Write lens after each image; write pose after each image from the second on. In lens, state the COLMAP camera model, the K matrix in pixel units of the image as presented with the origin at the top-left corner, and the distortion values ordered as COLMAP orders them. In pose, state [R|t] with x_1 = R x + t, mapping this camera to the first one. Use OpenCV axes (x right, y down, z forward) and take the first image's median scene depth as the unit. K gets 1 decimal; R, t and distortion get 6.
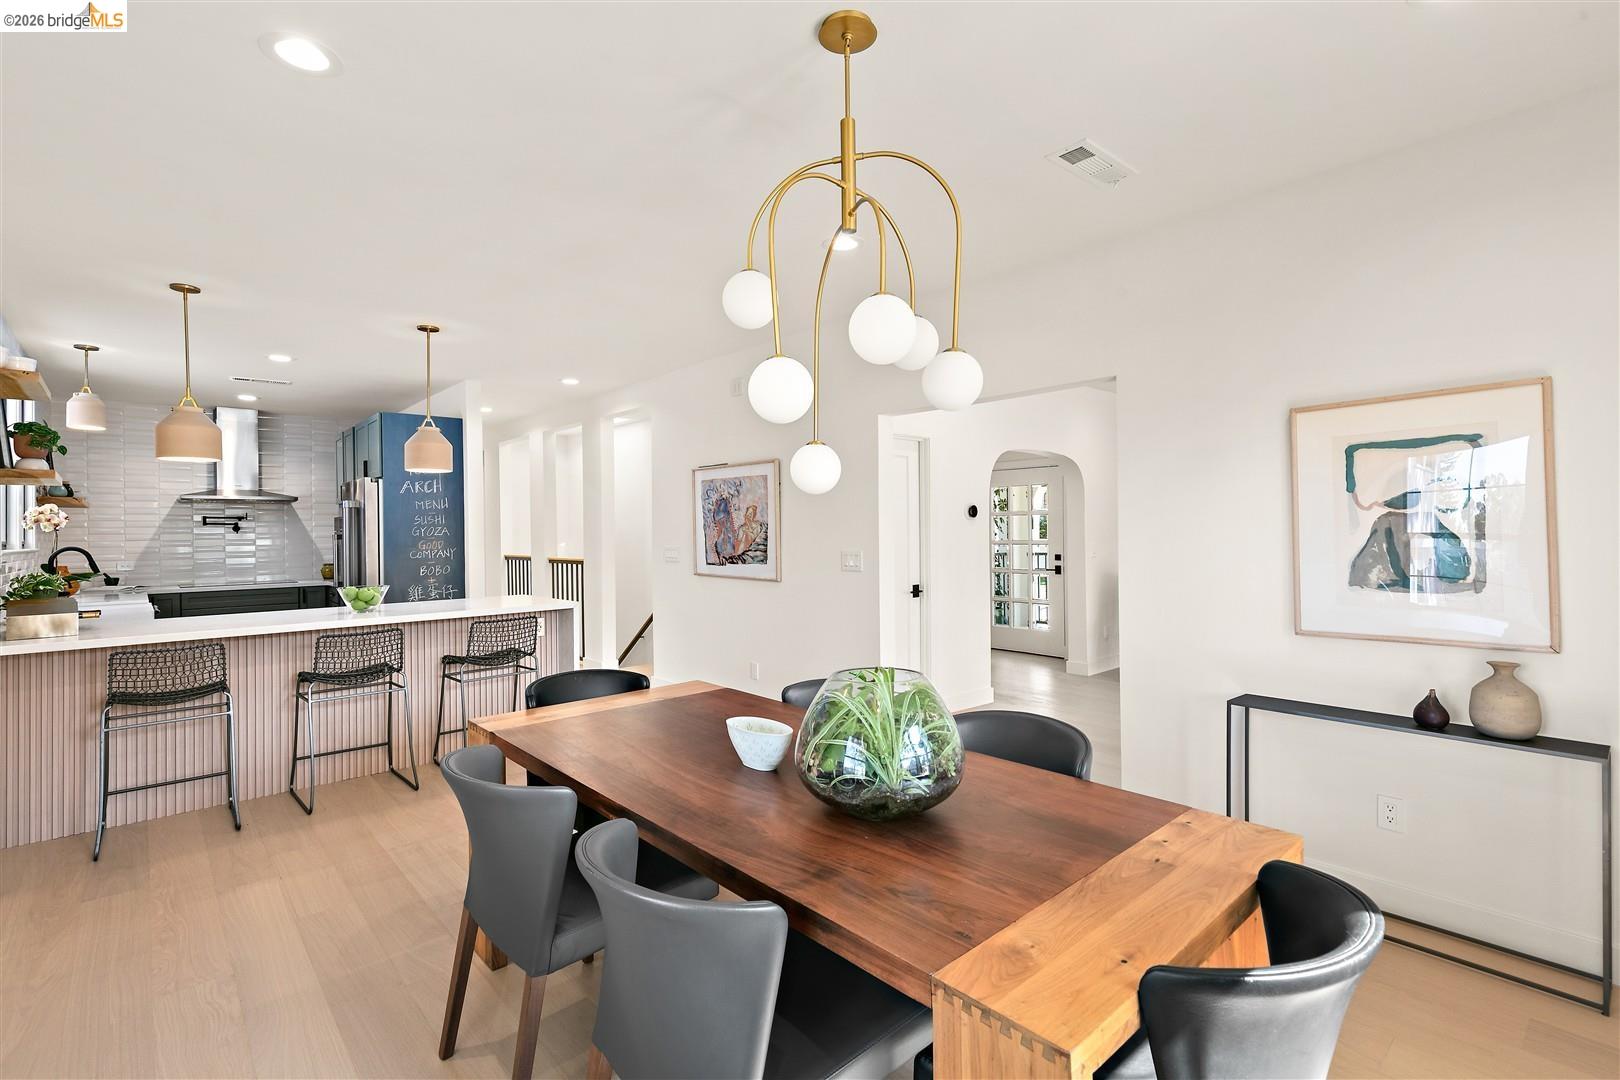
lens RADIAL K [[741.7, 0, 803.8], [0, 741.7, 528.7], [0, 0, 1]] dist [0.001074, 0.000064]
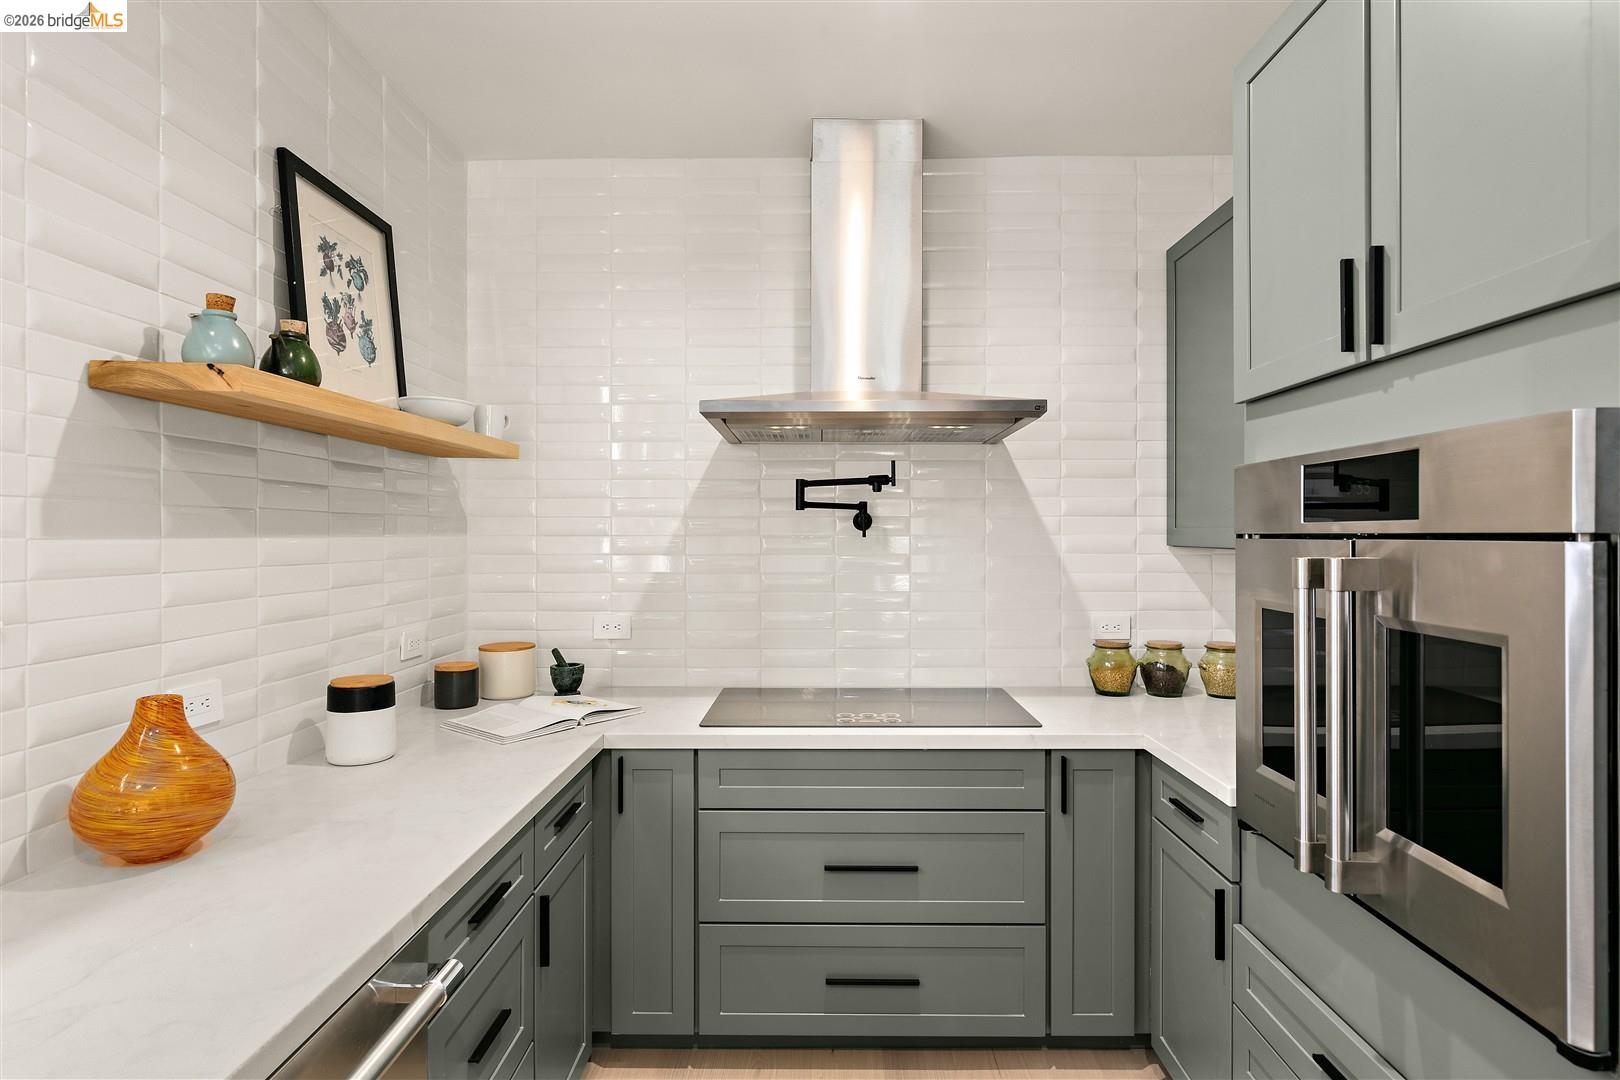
lens RADIAL K [[843.0, 0, 828.0], [0, 843.0, 533.7], [0, 0, 1]] dist [0.002286, 0.000304]
pose [[0.748375, 0.014950, -0.663107, -0.552910], [-0.007705, 0.999874, 0.013847, 0.000522], [0.663231, -0.005253, 0.748396, 0.742284]]
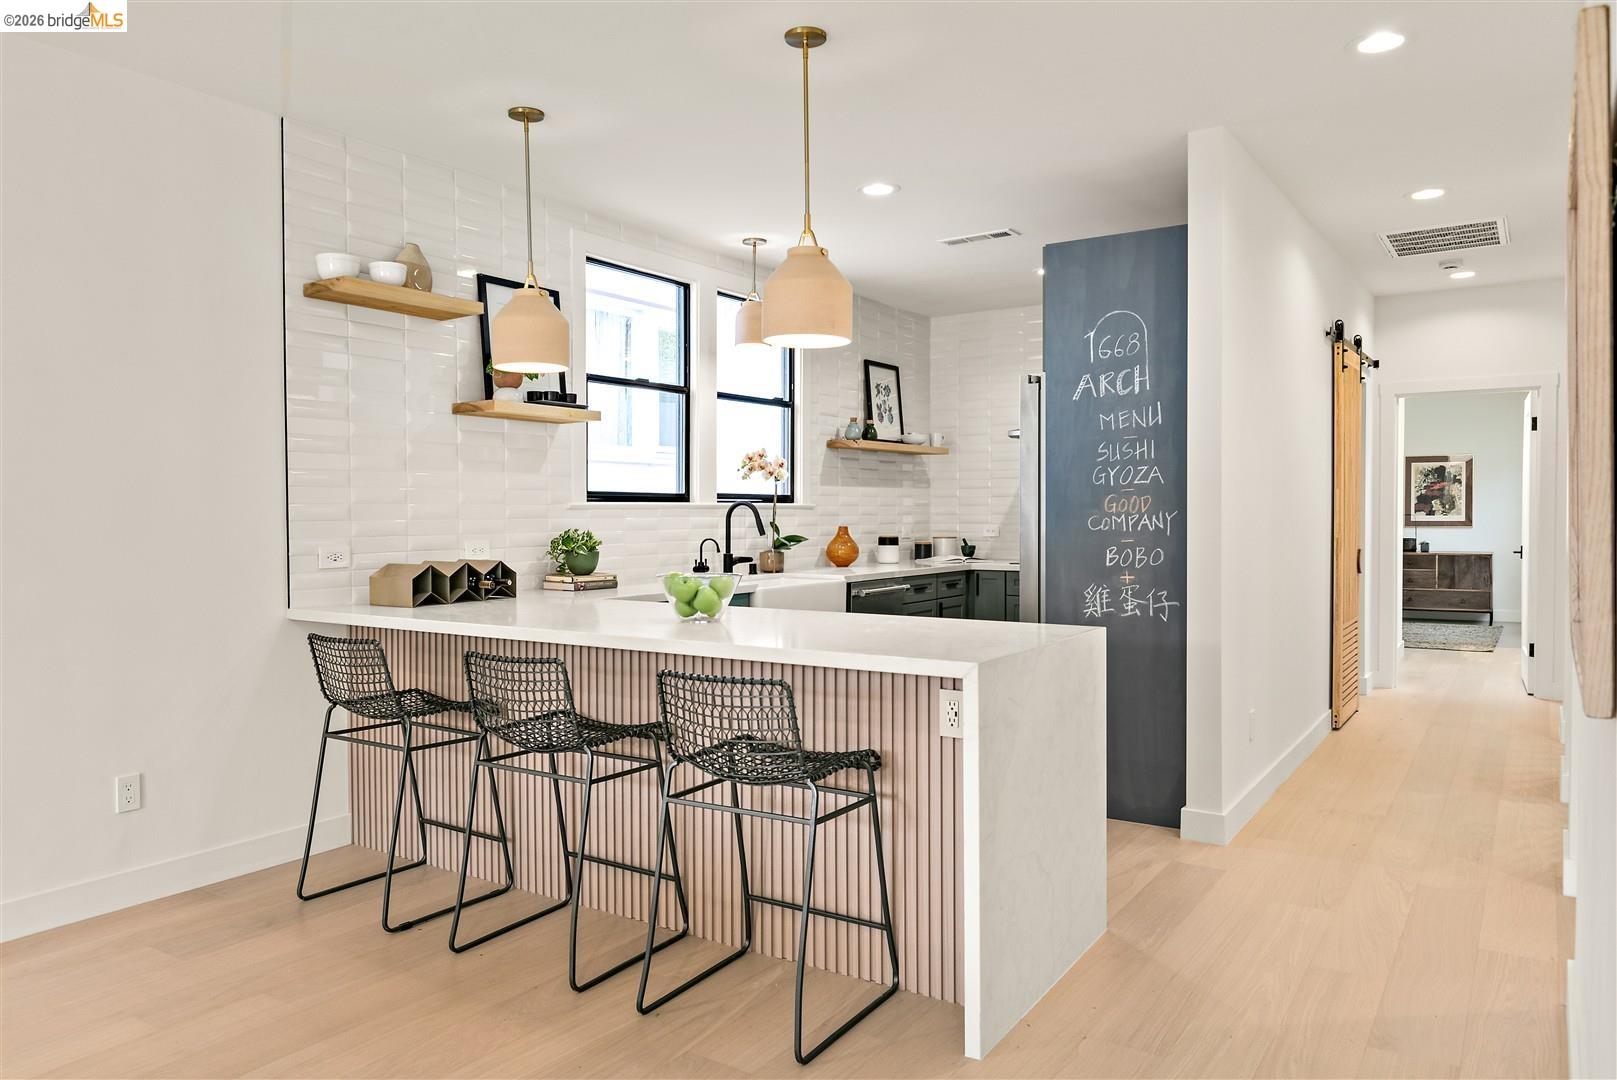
lens RADIAL K [[1105.4, 0, 785.8], [0, 1105.4, 537.2], [0, 0, 1]] dist [-0.004093, -0.001021]
pose [[0.244541, 0.036516, -0.968951, 0.111916], [0.005186, 0.999227, 0.038966, 0.012020], [0.969625, -0.014554, 0.244163, 0.507605]]
